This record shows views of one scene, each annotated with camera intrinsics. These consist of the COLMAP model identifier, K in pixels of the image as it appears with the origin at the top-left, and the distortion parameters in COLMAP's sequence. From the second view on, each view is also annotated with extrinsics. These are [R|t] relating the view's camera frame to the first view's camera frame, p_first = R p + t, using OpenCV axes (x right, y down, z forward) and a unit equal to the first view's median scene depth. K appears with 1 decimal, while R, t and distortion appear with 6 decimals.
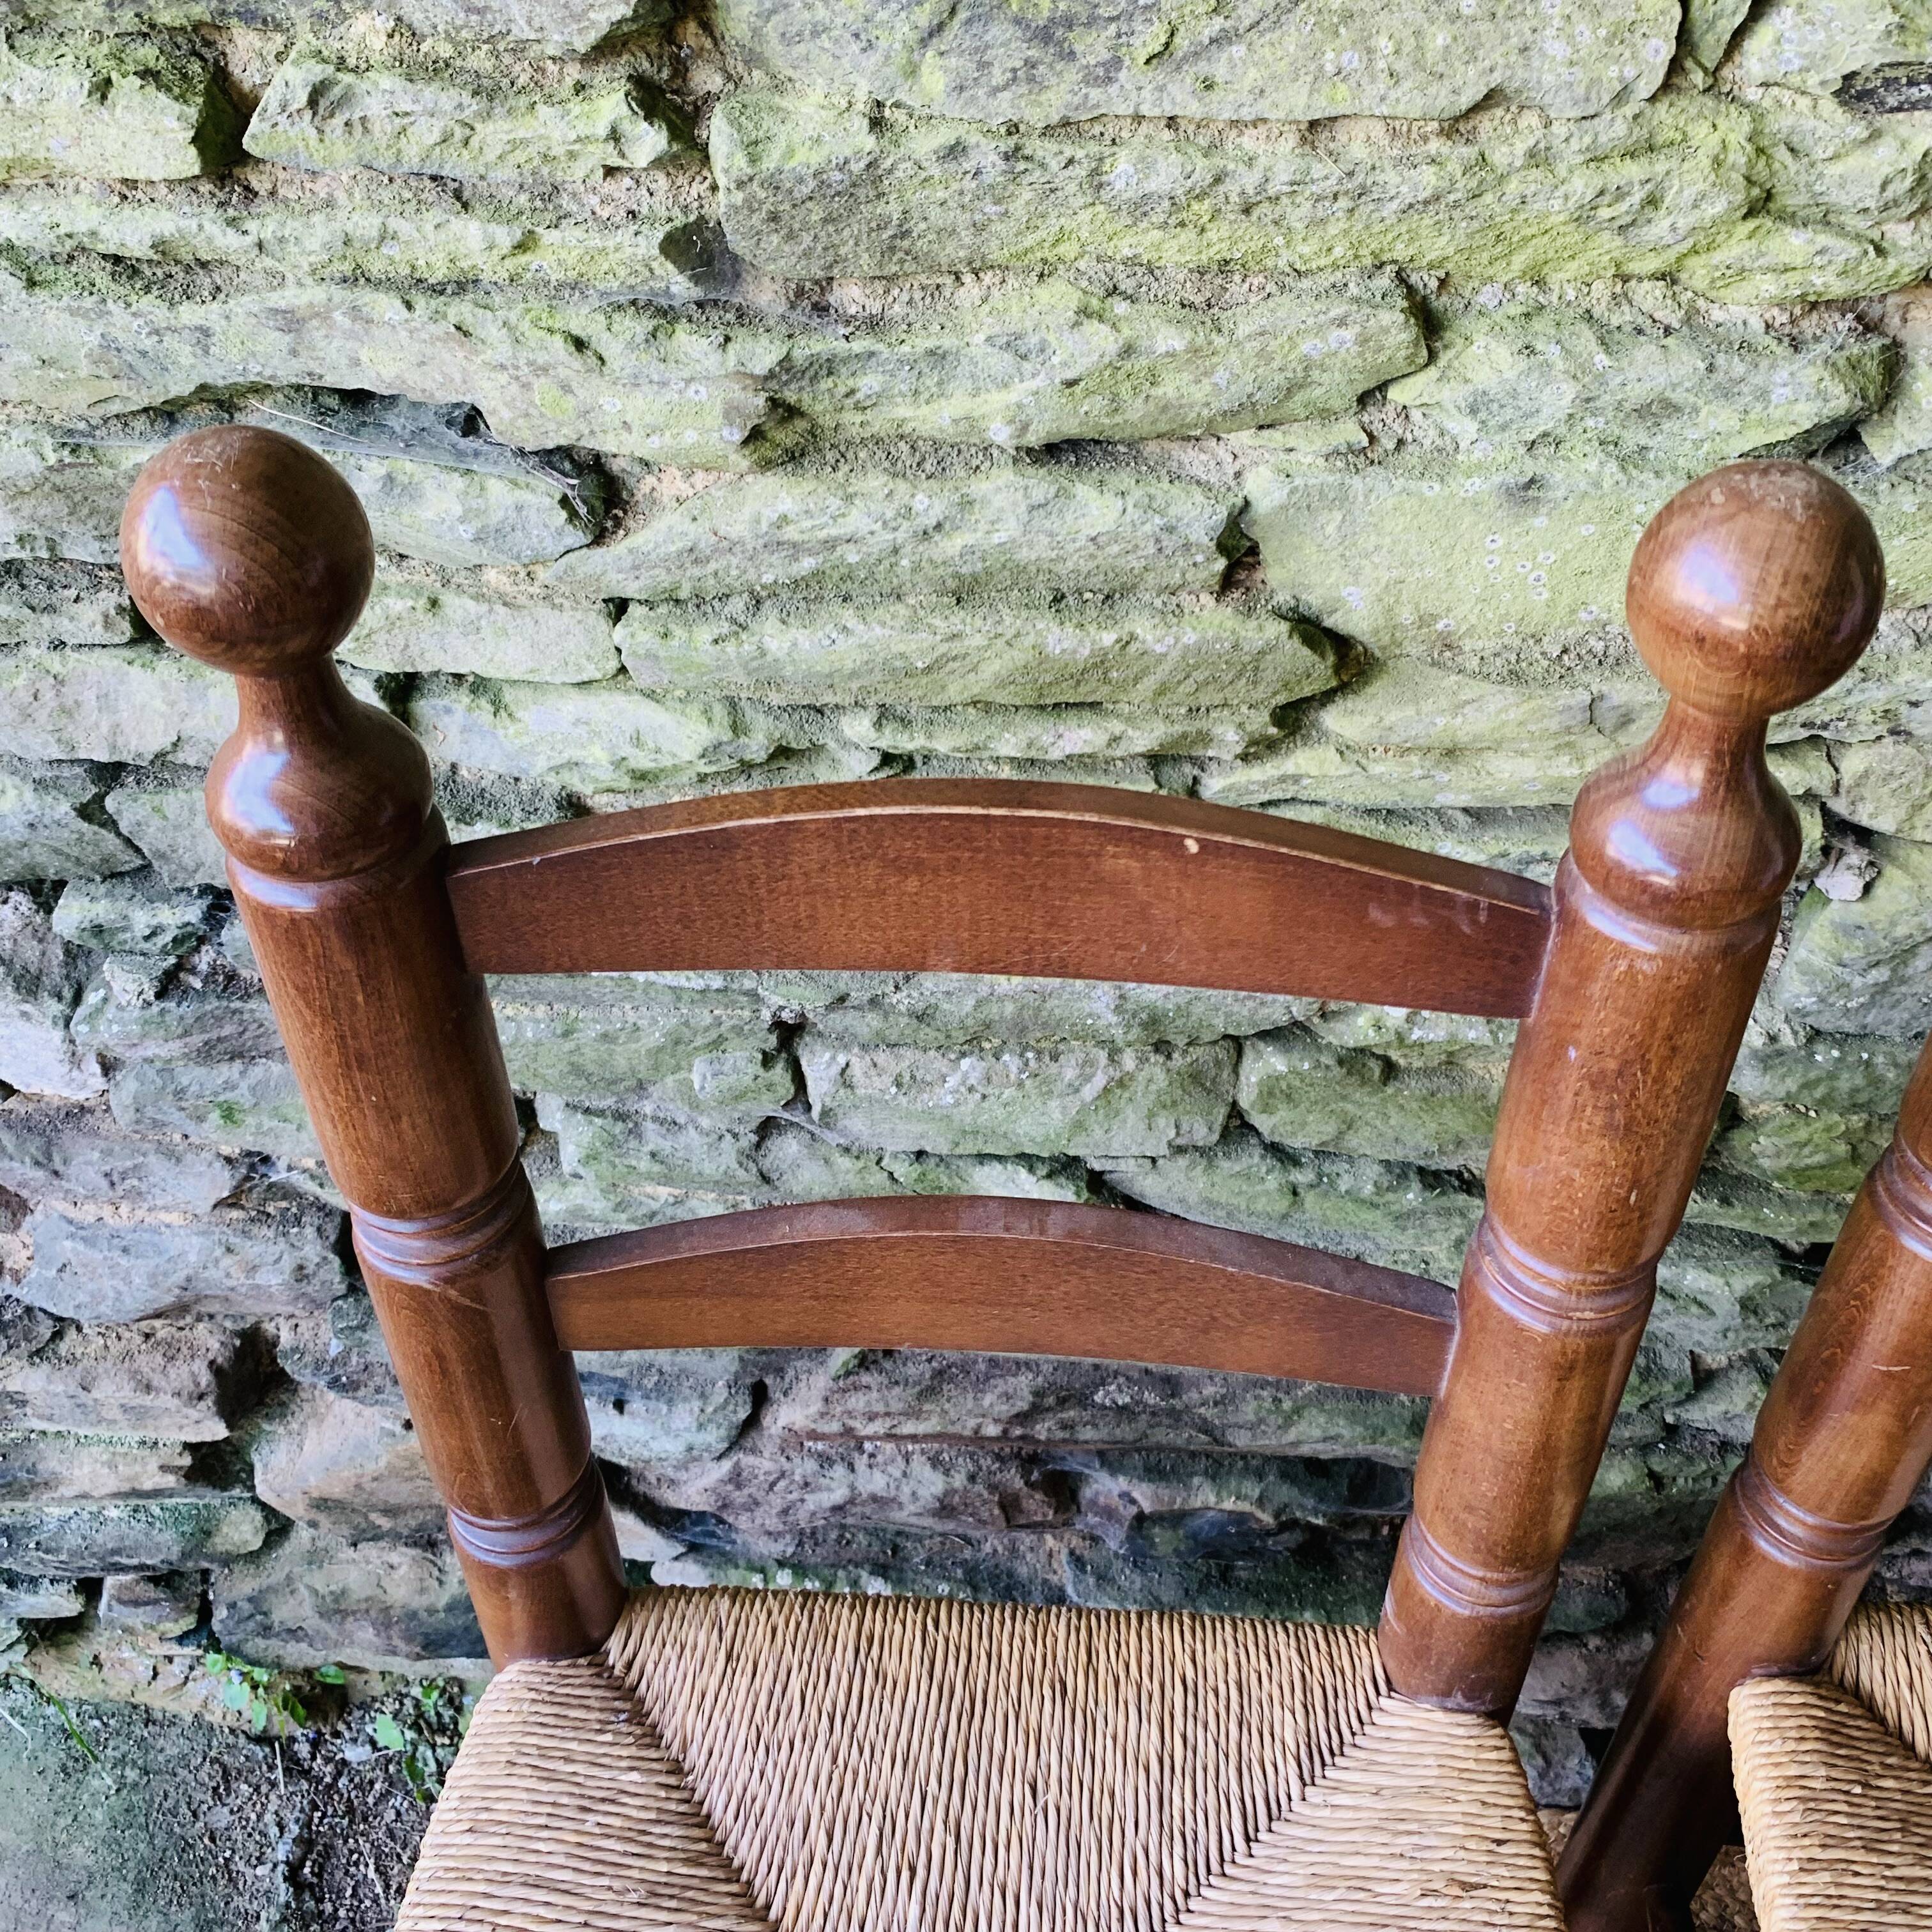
lens RADIAL K [[2029.3, 0, 987.8], [0, 2029.3, 959.6], [0, 0, 1]] dist [0.039235, -0.076744]
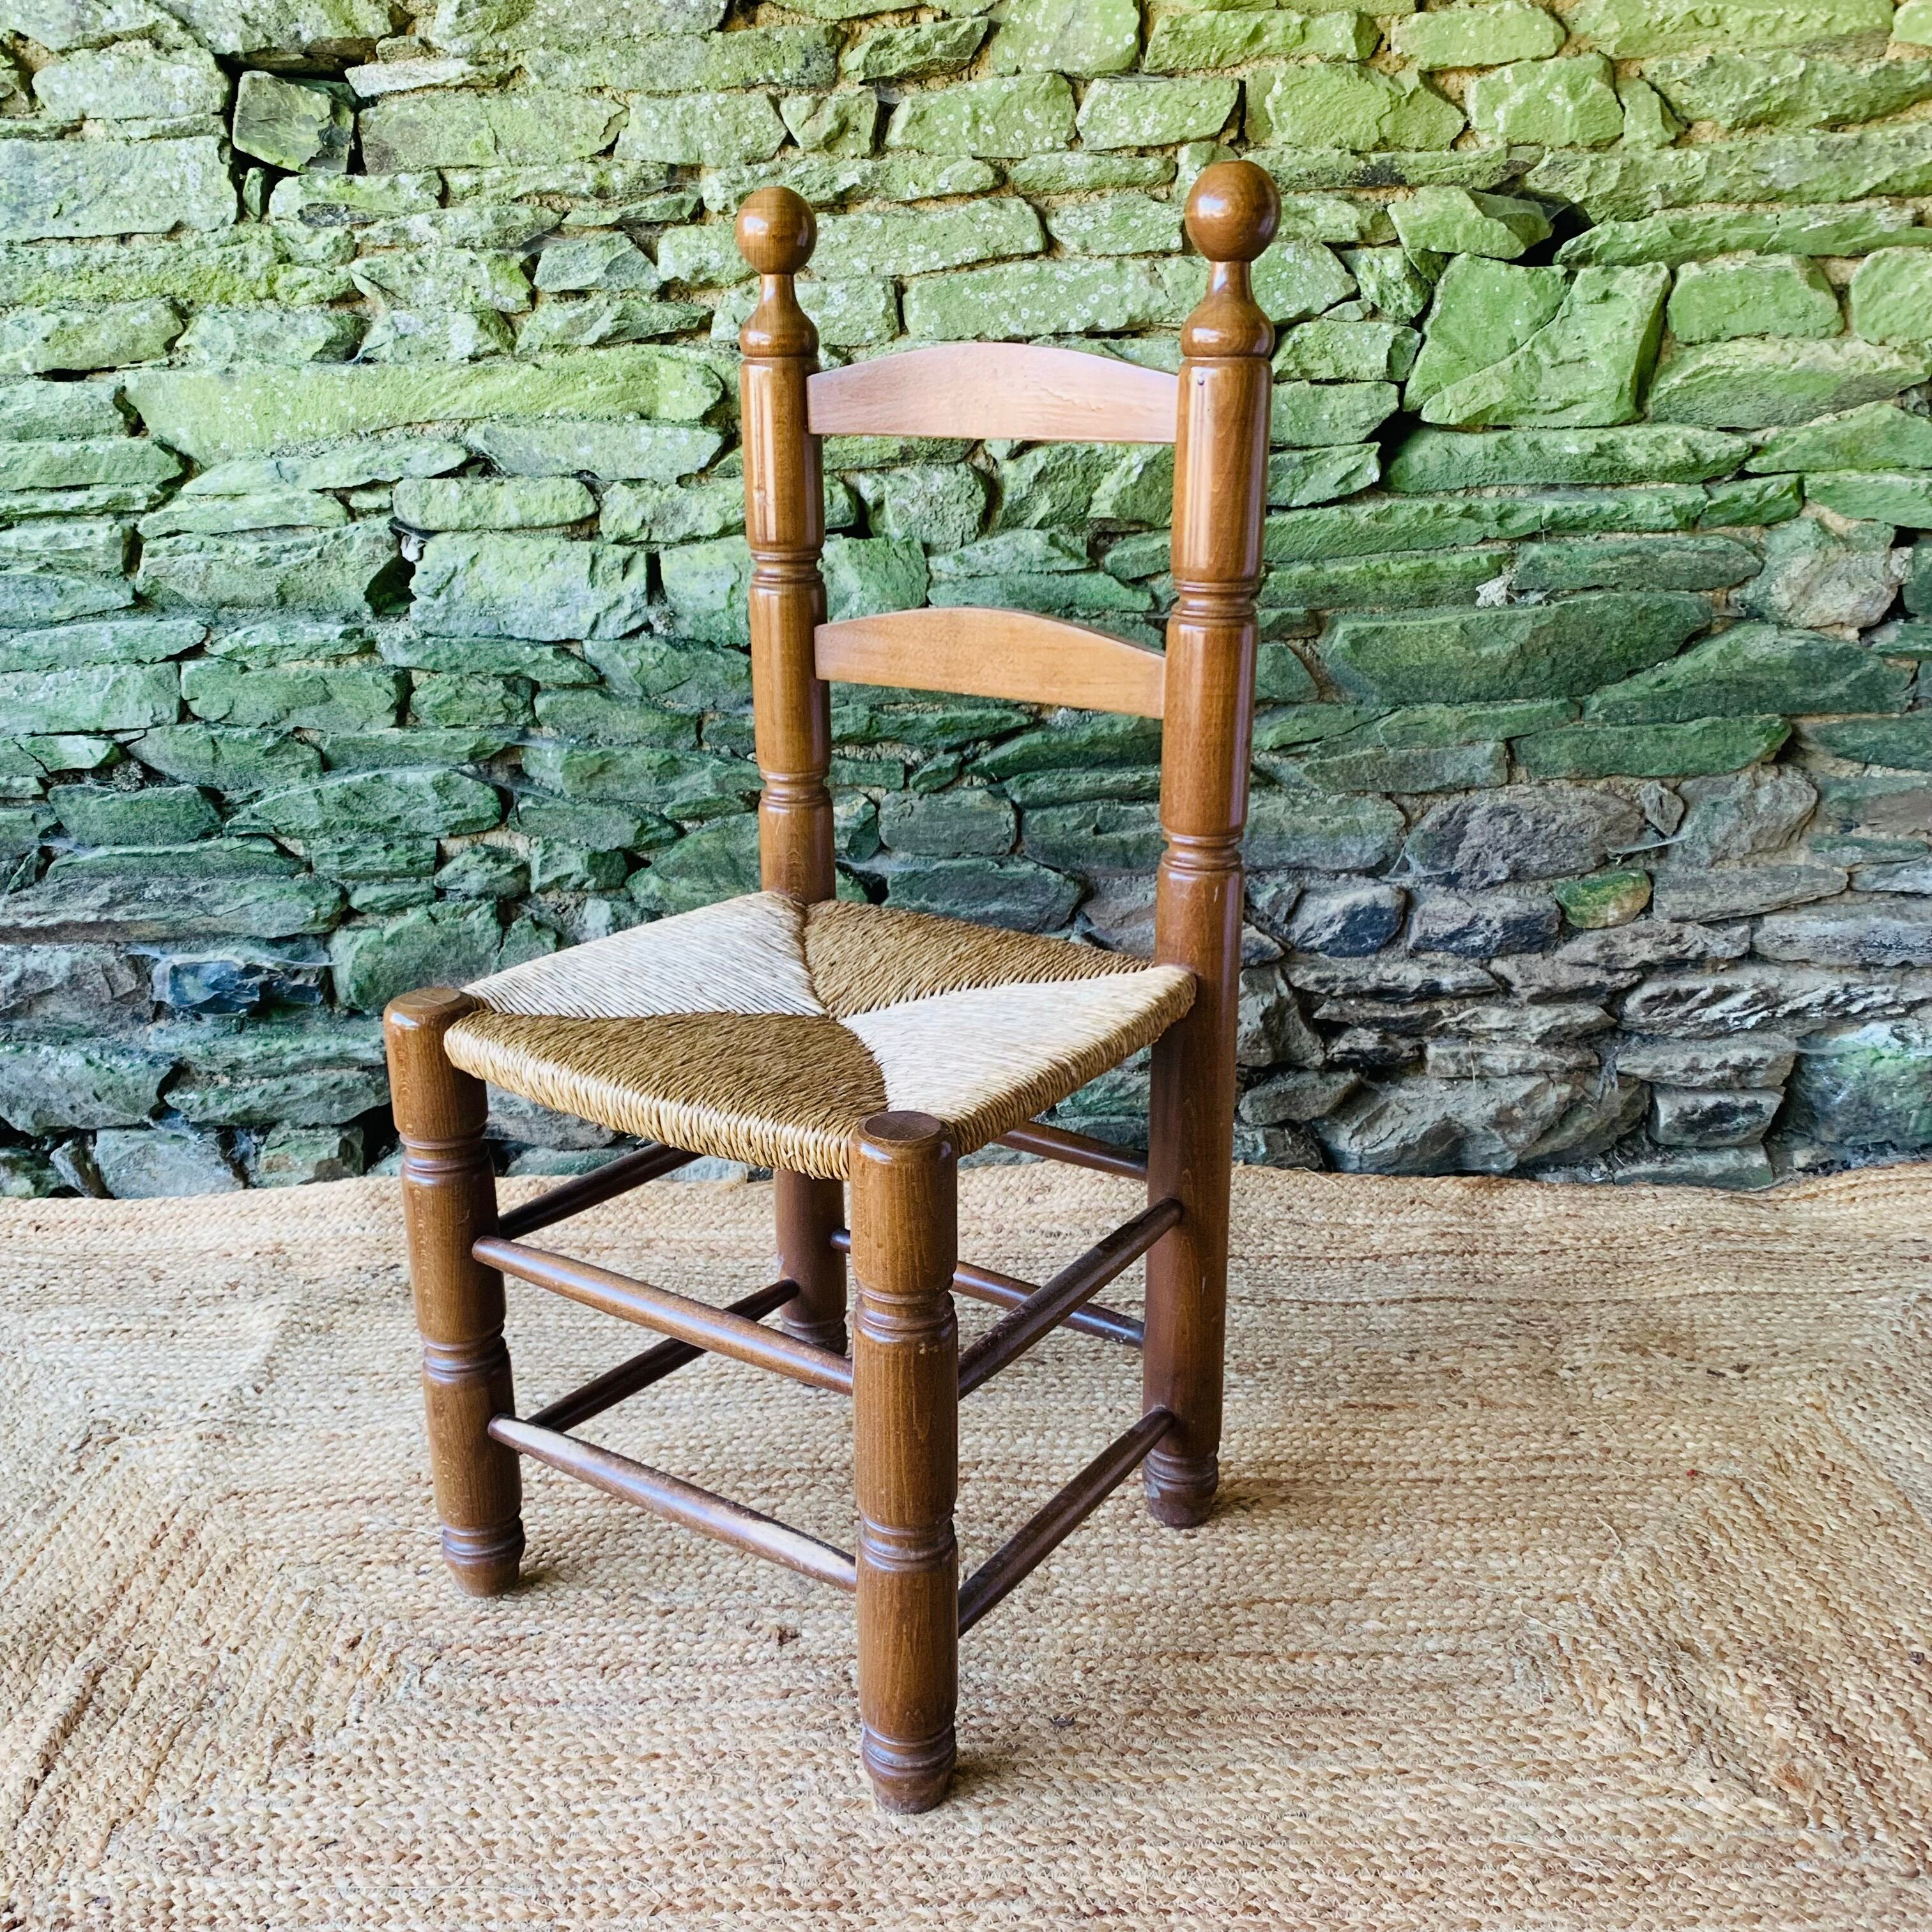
lens RADIAL K [[2004.6, 0, 952.4], [0, 2004.6, 978.5], [0, 0, 1]] dist [-0.016786, 0.032174]
pose [[0.997267, -0.050692, 0.053747, 0.946016], [0.067850, 0.916276, -0.394760, 1.447601], [-0.029236, 0.397327, 0.917211, -0.989859]]
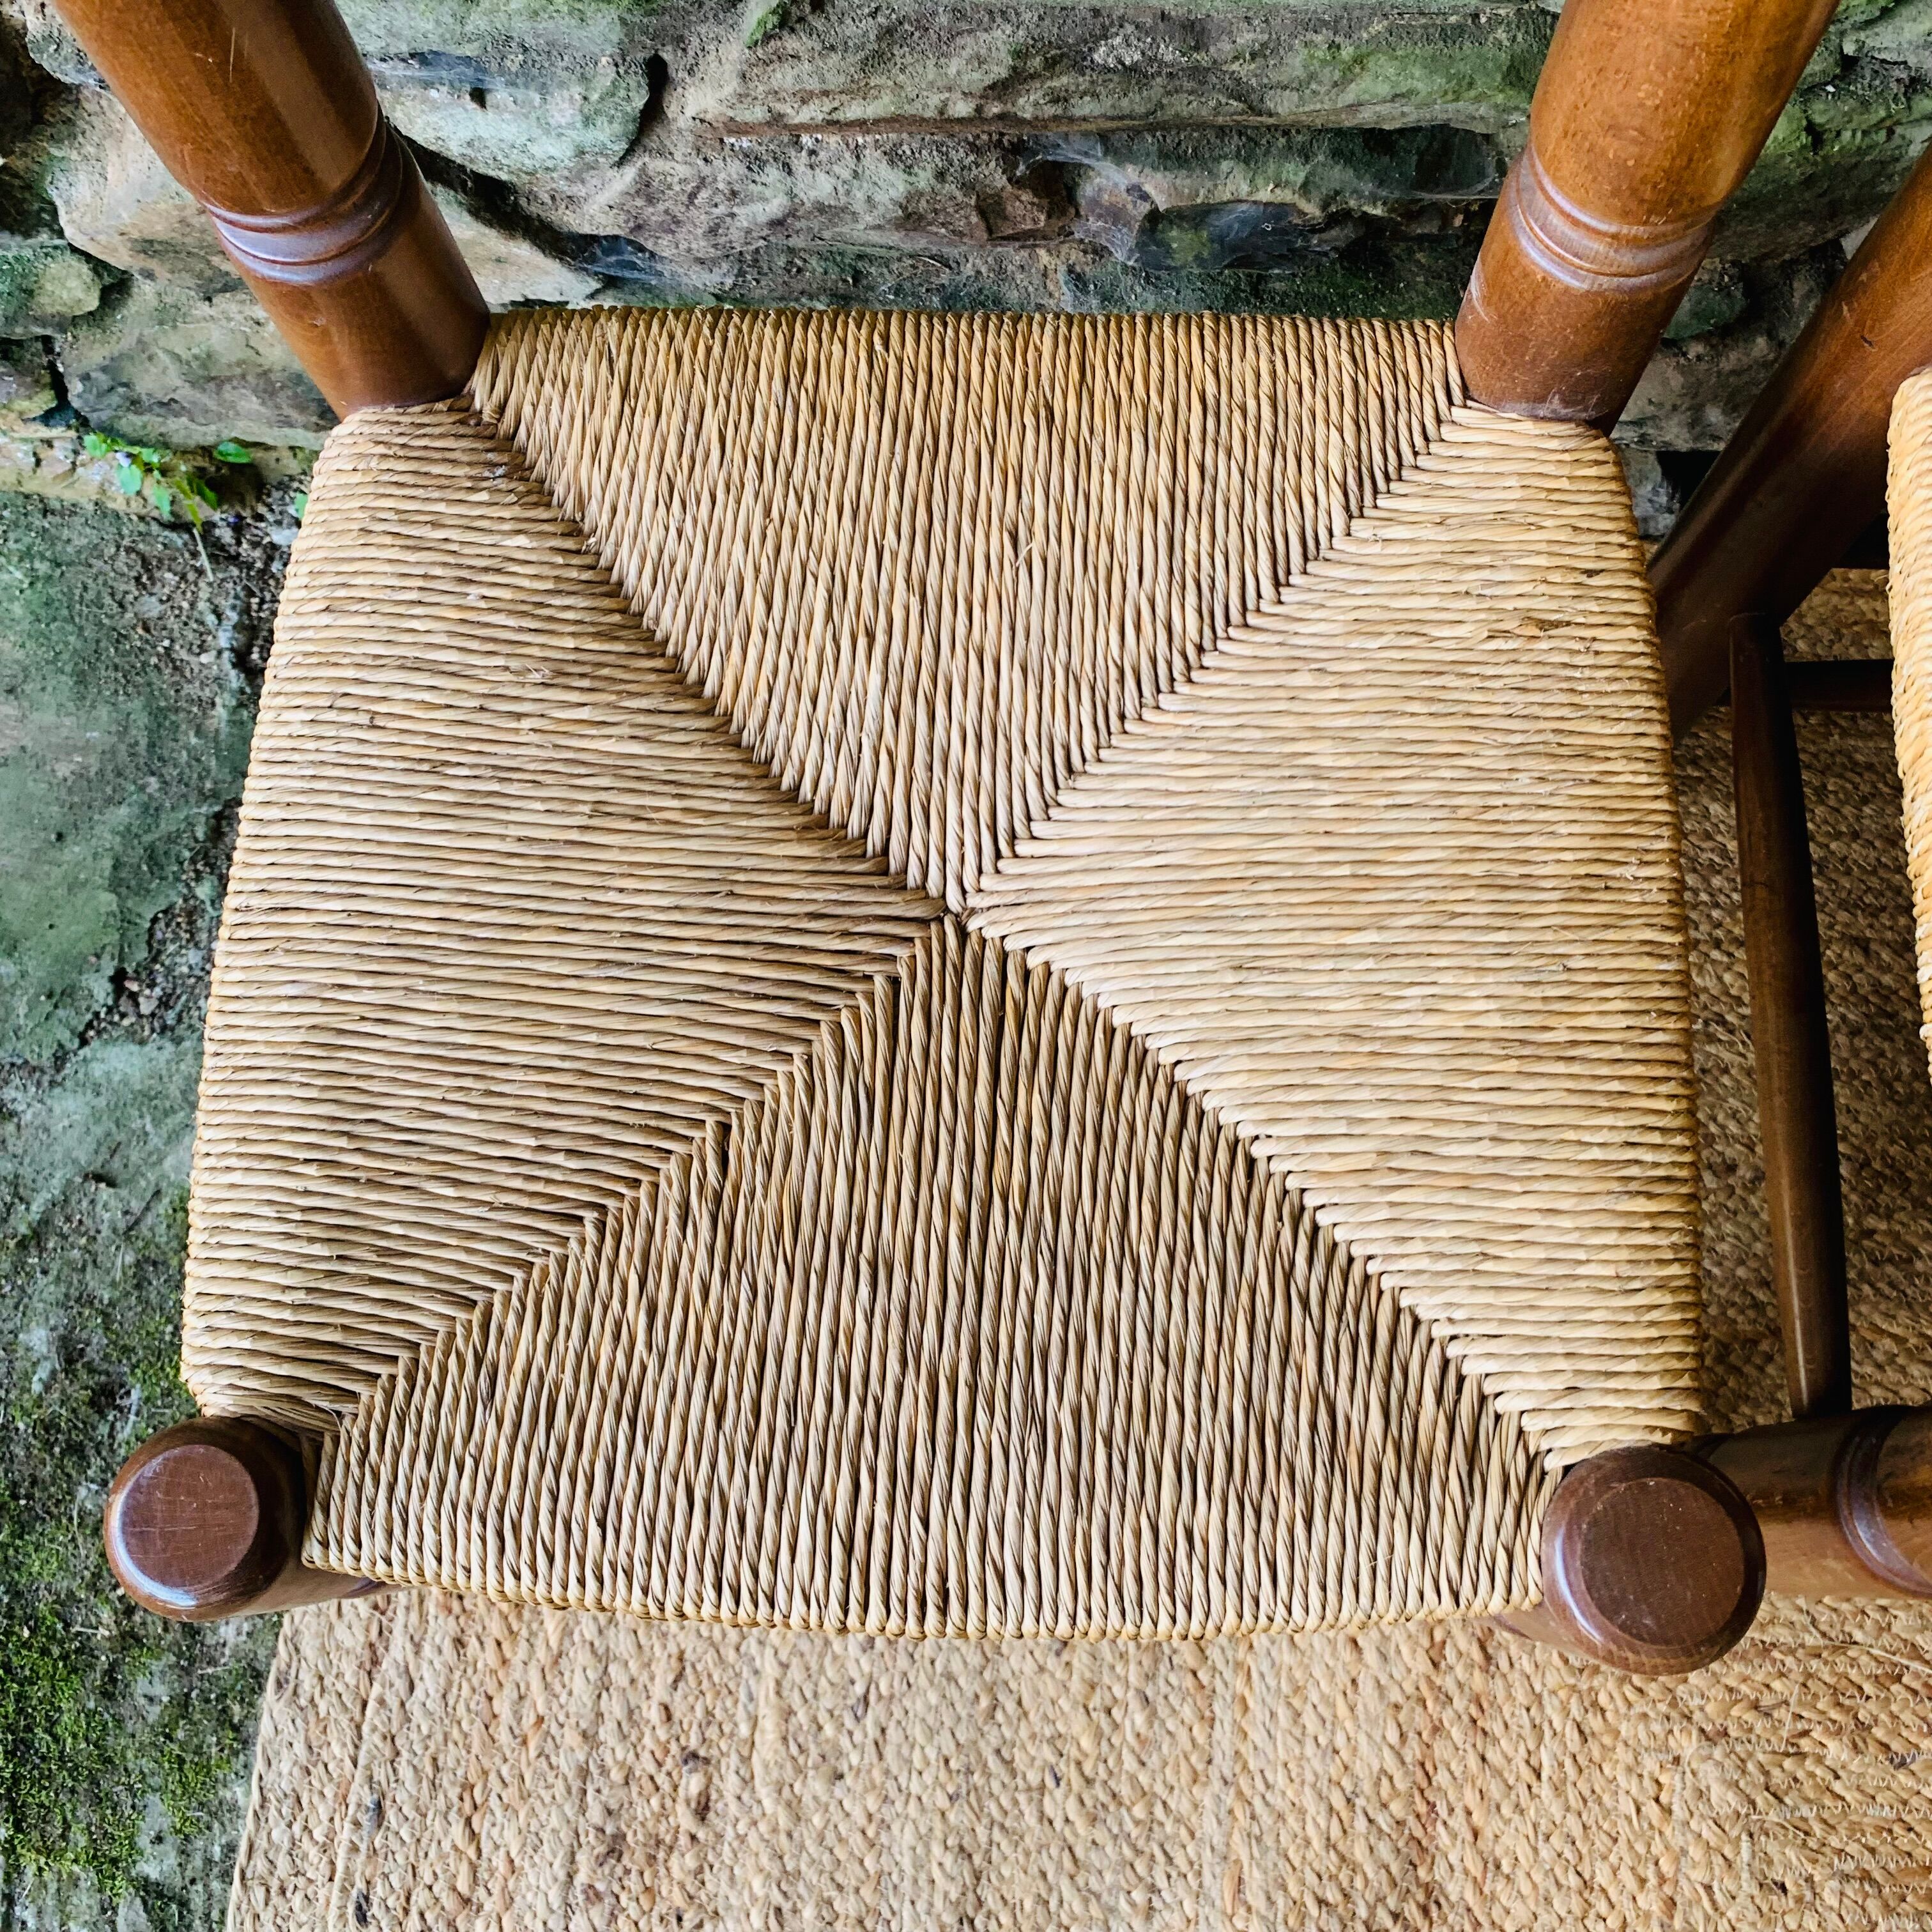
lens RADIAL K [[2055.2, 0, 968.8], [0, 2055.2, 971.1], [0, 0, 1]] dist [0.151325, -0.547143]
pose [[0.998969, -0.034670, -0.029305, 0.021734], [0.045076, 0.834075, 0.549807, 0.094124], [0.005380, -0.550561, 0.834777, 0.209770]]
